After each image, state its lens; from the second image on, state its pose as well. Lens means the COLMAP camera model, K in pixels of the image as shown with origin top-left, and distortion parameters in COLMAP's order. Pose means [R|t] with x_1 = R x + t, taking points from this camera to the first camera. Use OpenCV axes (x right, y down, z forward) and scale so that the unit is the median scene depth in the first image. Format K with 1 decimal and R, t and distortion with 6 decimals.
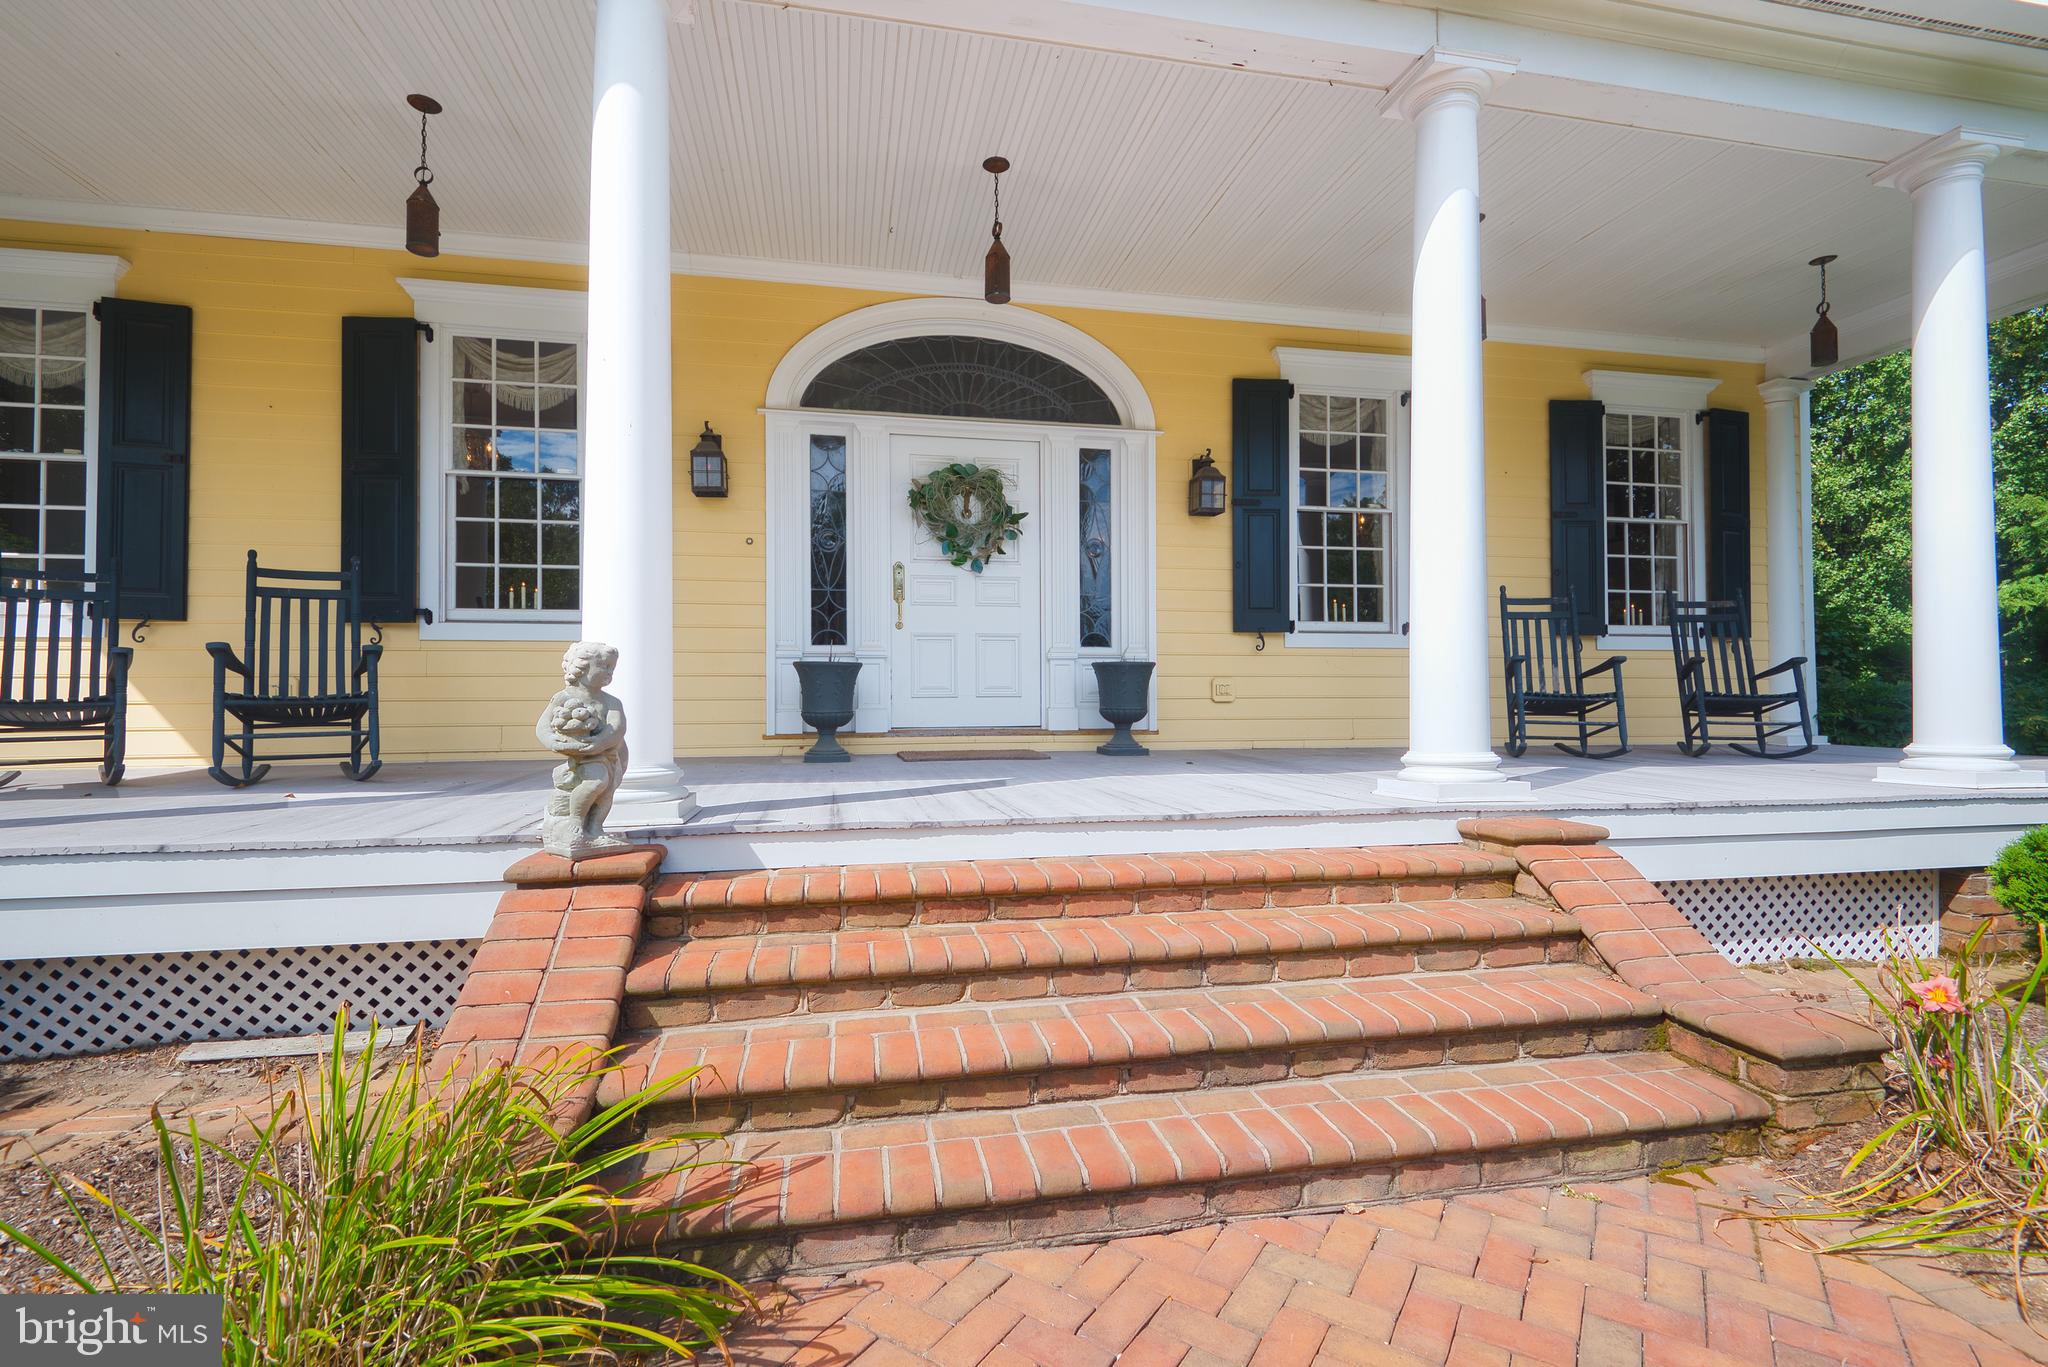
lens RADIAL K [[946.6, 0, 1025.0], [0, 946.6, 680.8], [0, 0, 1]] dist [0.012678, -0.000613]
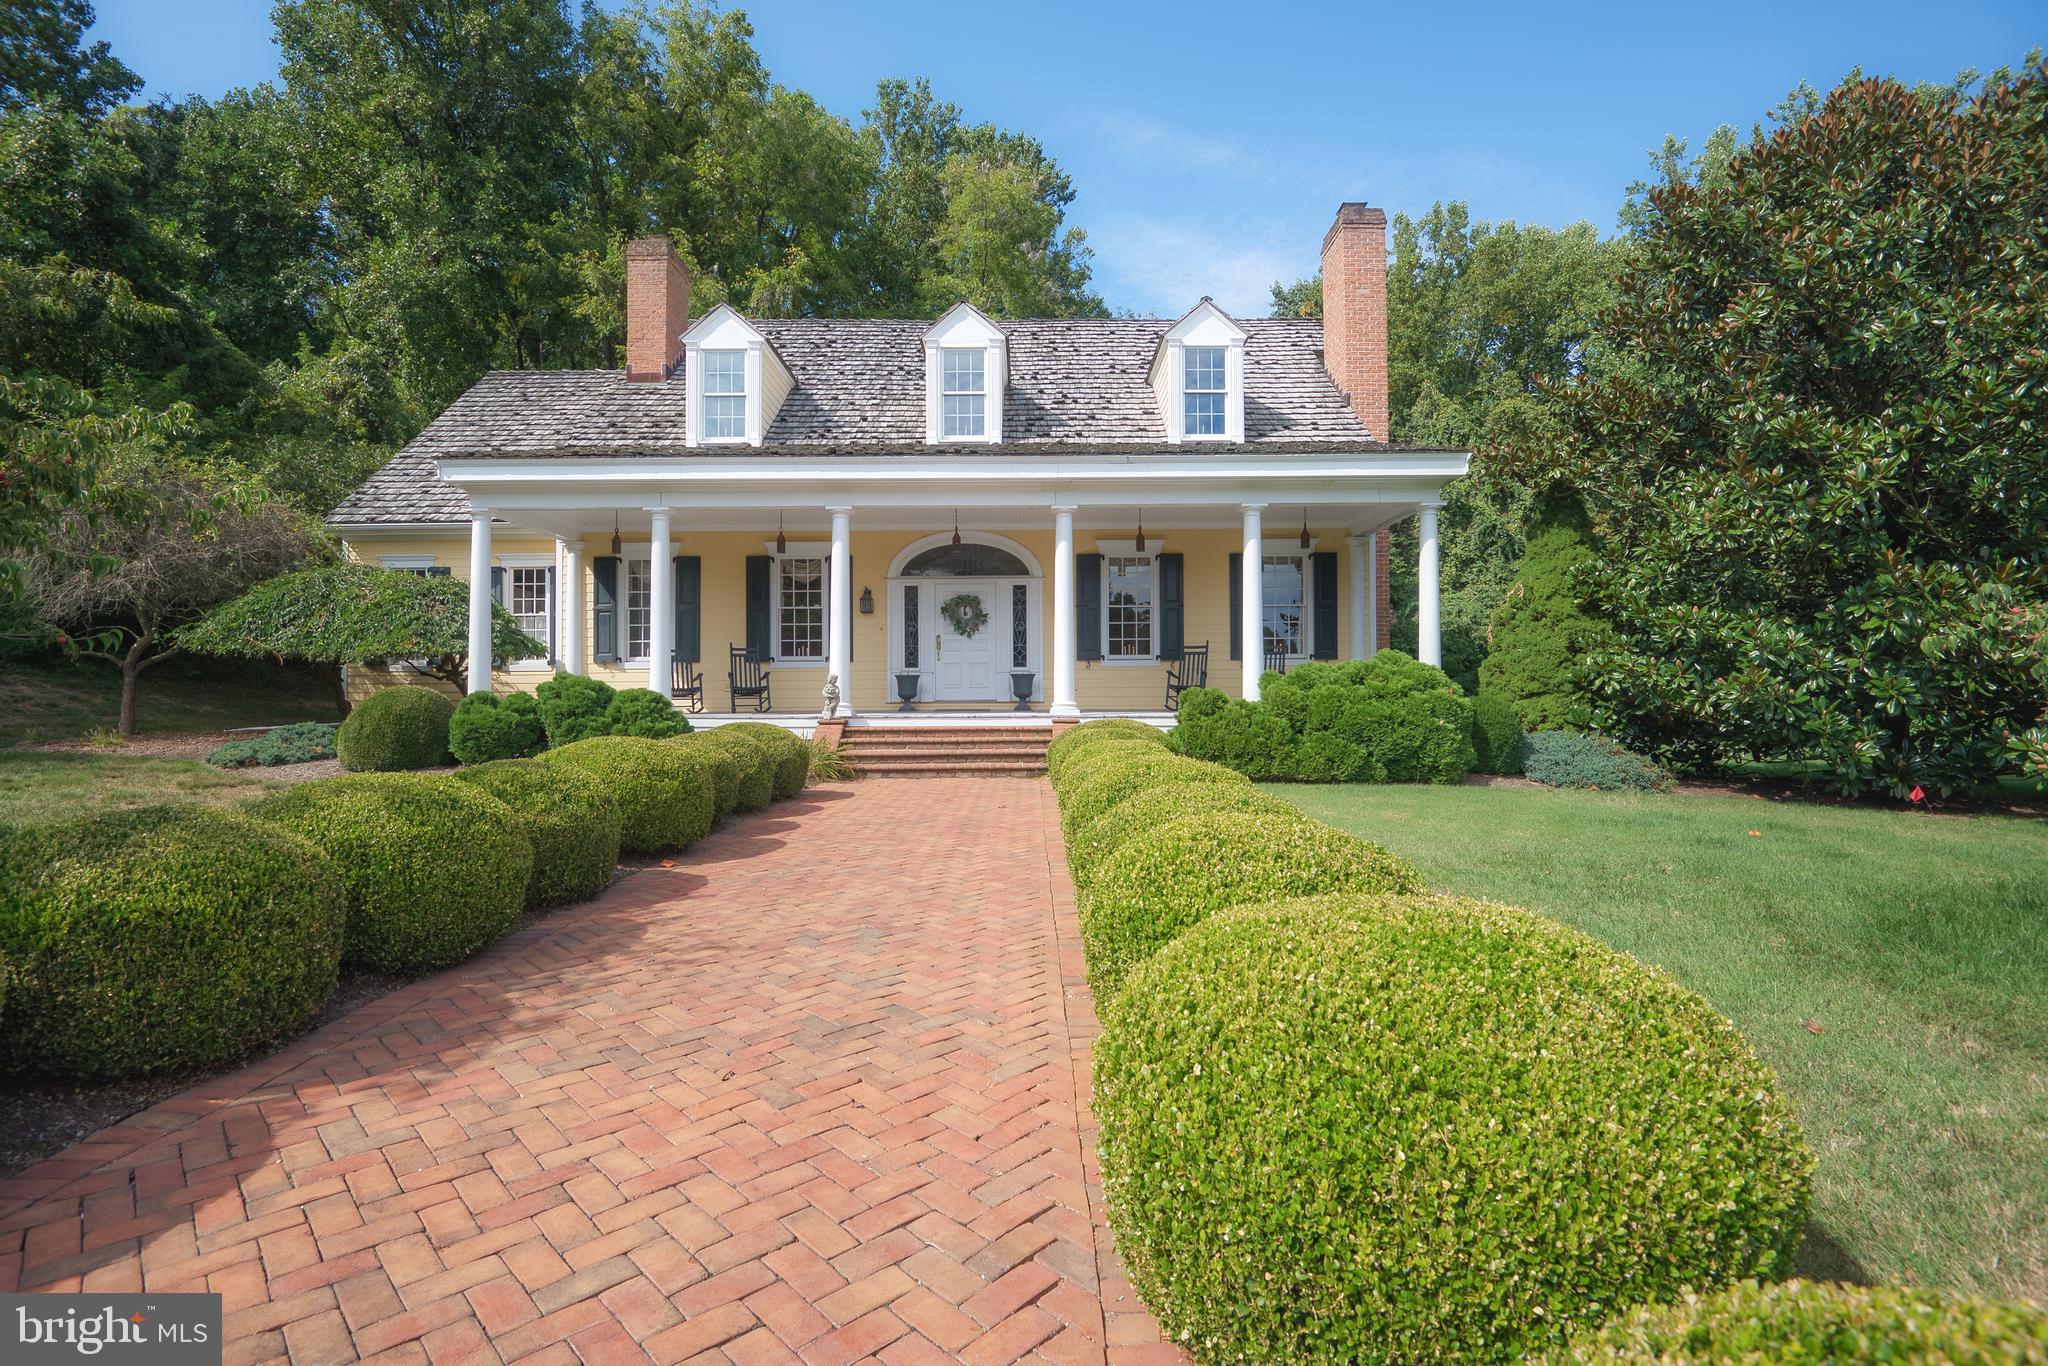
lens RADIAL K [[946.6, 0, 1021.6], [0, 946.6, 681.4], [0, 0, 1]] dist [0.012678, -0.000613]
pose [[0.980006, -0.001307, -0.198963, 0.598834], [0.002384, 0.999984, 0.005174, -0.012504], [0.198953, -0.005545, 0.979993, -1.465846]]
